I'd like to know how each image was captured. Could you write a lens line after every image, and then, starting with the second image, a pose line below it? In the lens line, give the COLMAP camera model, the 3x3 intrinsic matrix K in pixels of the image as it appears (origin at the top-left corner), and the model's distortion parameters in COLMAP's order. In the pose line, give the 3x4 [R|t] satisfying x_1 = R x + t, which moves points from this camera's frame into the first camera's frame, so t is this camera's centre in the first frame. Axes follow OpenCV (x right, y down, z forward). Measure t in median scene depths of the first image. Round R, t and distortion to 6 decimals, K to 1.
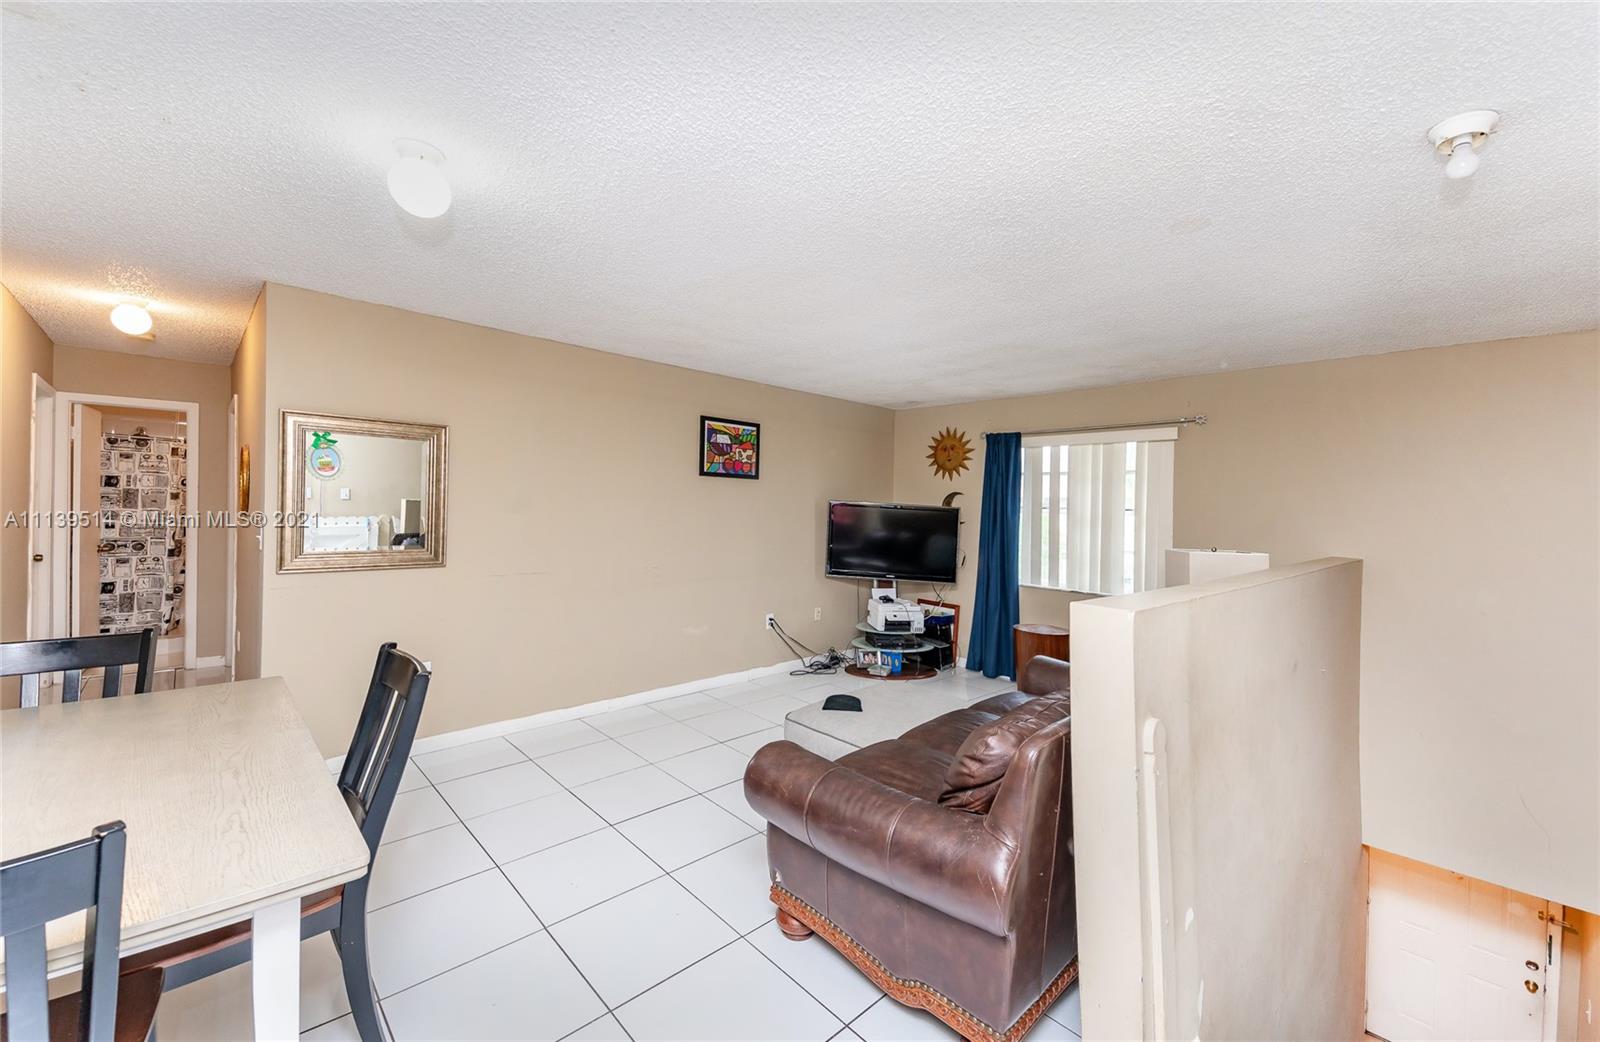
lens RADIAL K [[613.5, 0, 787.2], [0, 613.5, 511.4], [0, 0, 1]] dist [0.000347, -0.000609]
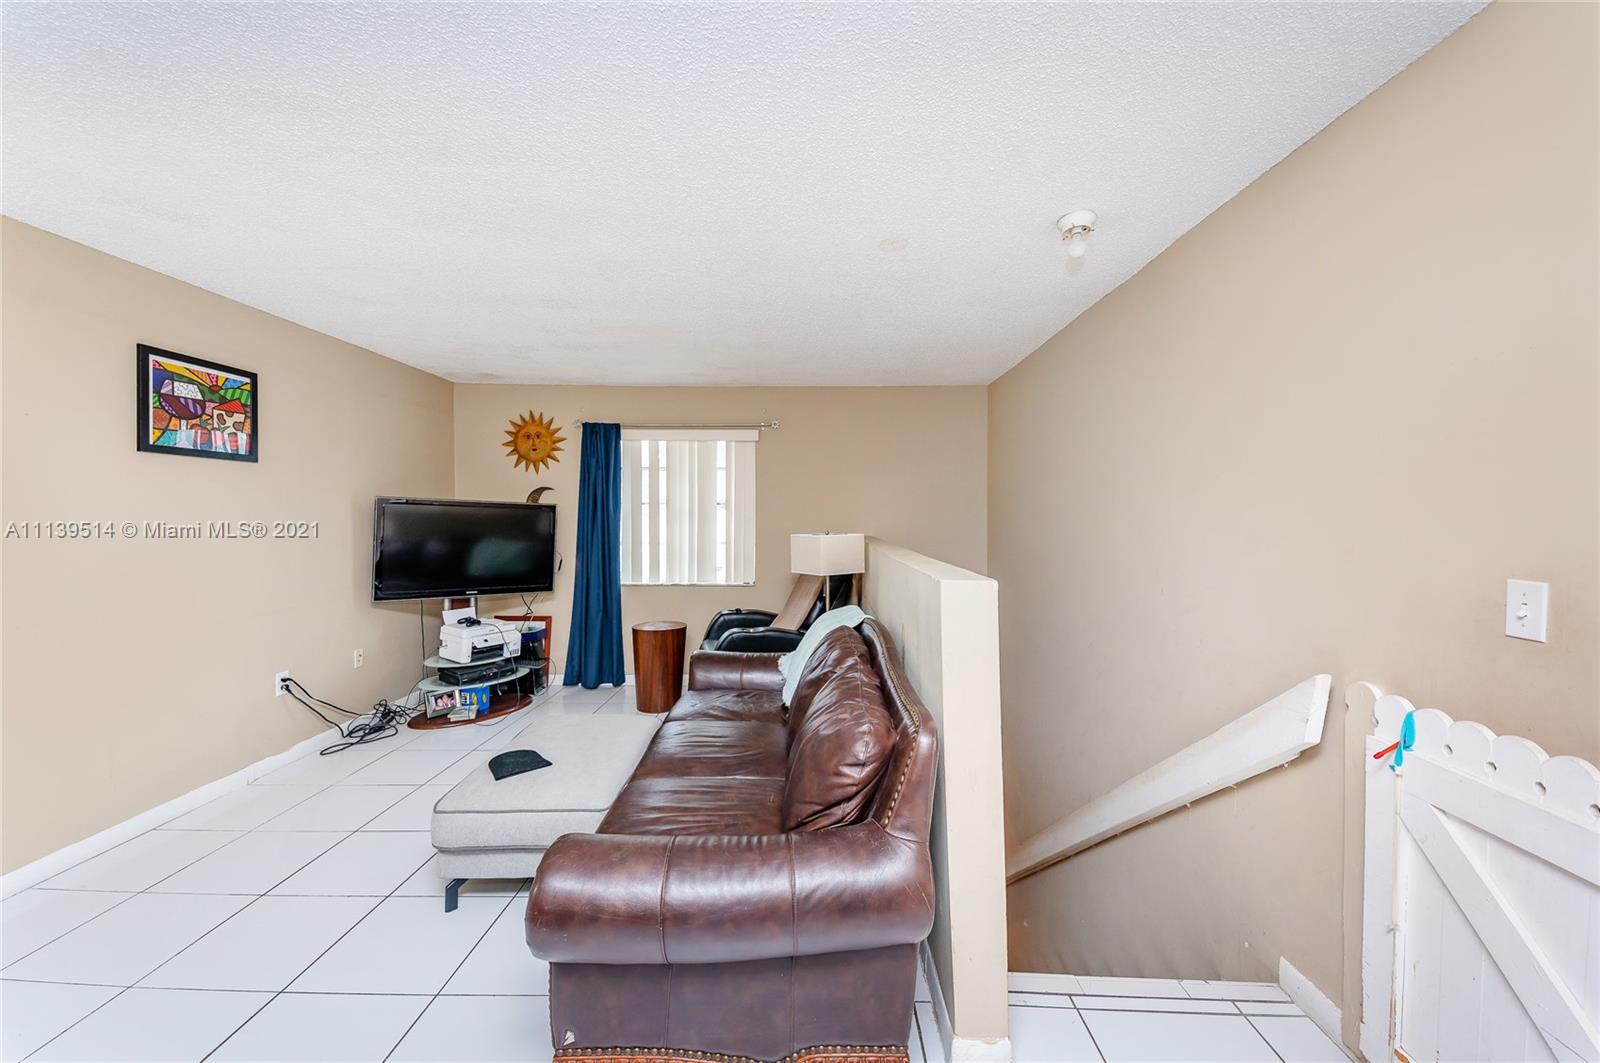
lens RADIAL K [[620.8, 0, 783.7], [0, 620.8, 529.6], [0, 0, 1]] dist [0.018494, -0.002107]
pose [[0.680752, -0.042277, 0.731293, -0.148965], [0.026010, 0.999099, 0.033546, 0.008425], [-0.732052, -0.003815, 0.681238, 0.159987]]
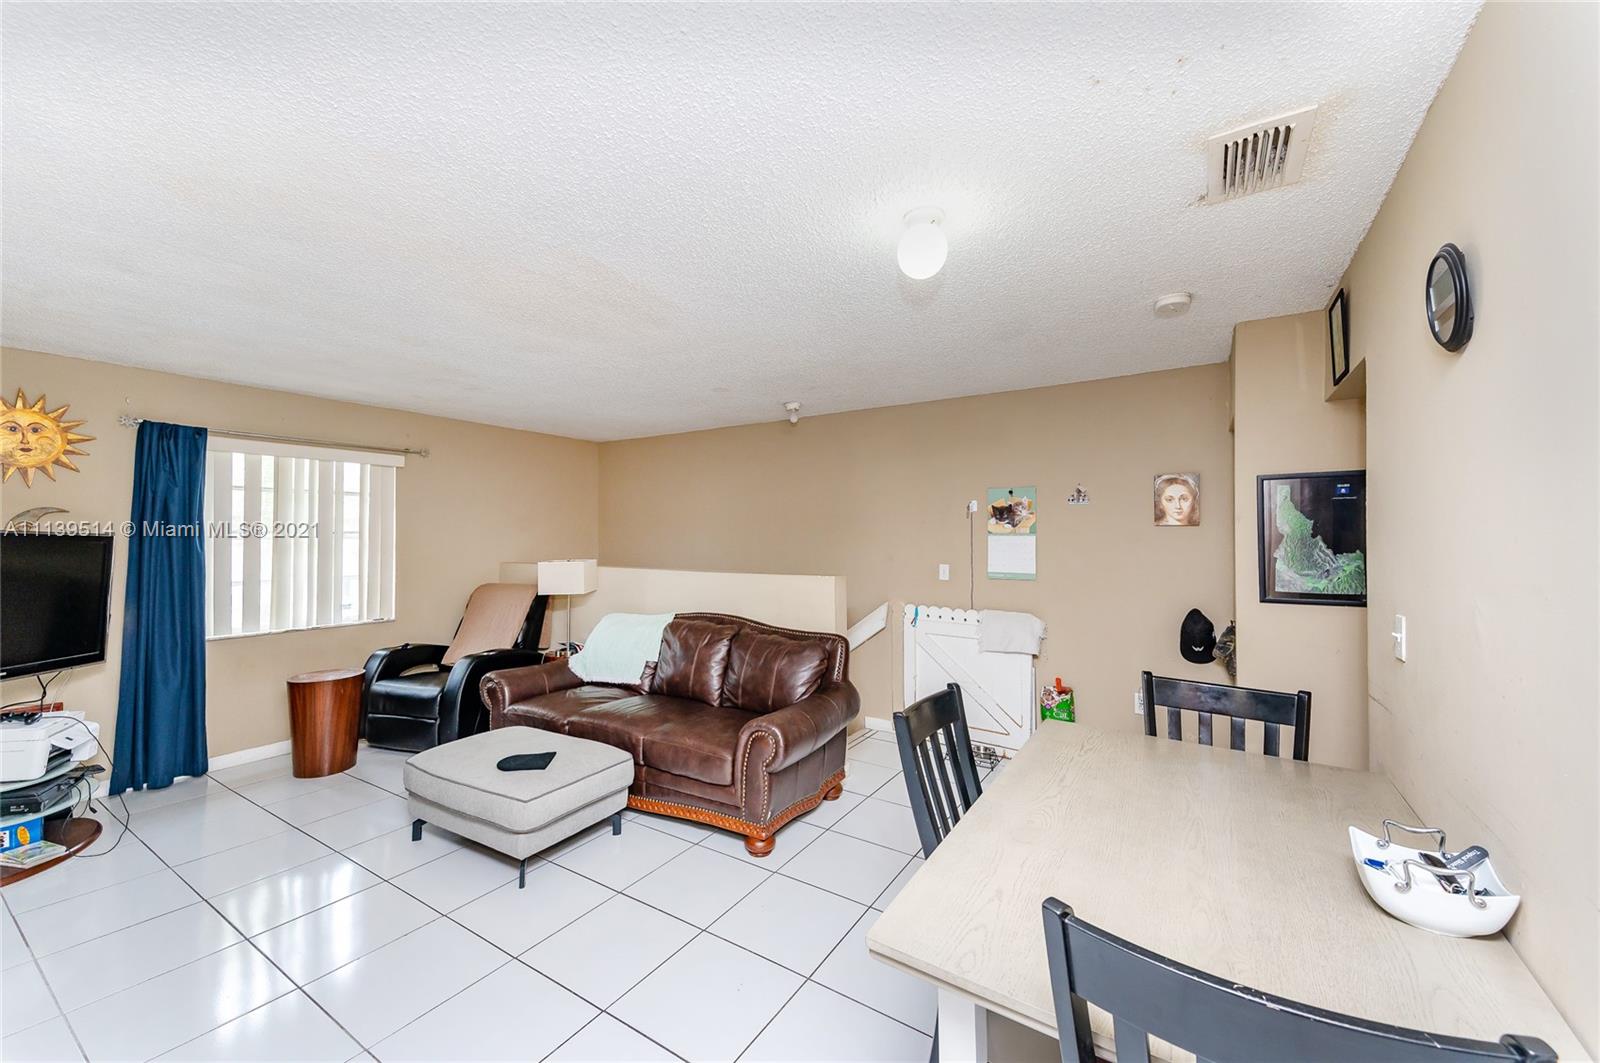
lens RADIAL K [[620.8, 0, 827.7], [0, 620.8, 521.3], [0, 0, 1]] dist [0.018494, -0.002107]
pose [[-0.300933, -0.005012, 0.953632, -0.535085], [0.002955, 0.999976, 0.006189, -0.021247], [-0.953641, 0.004681, -0.300911, 0.513516]]
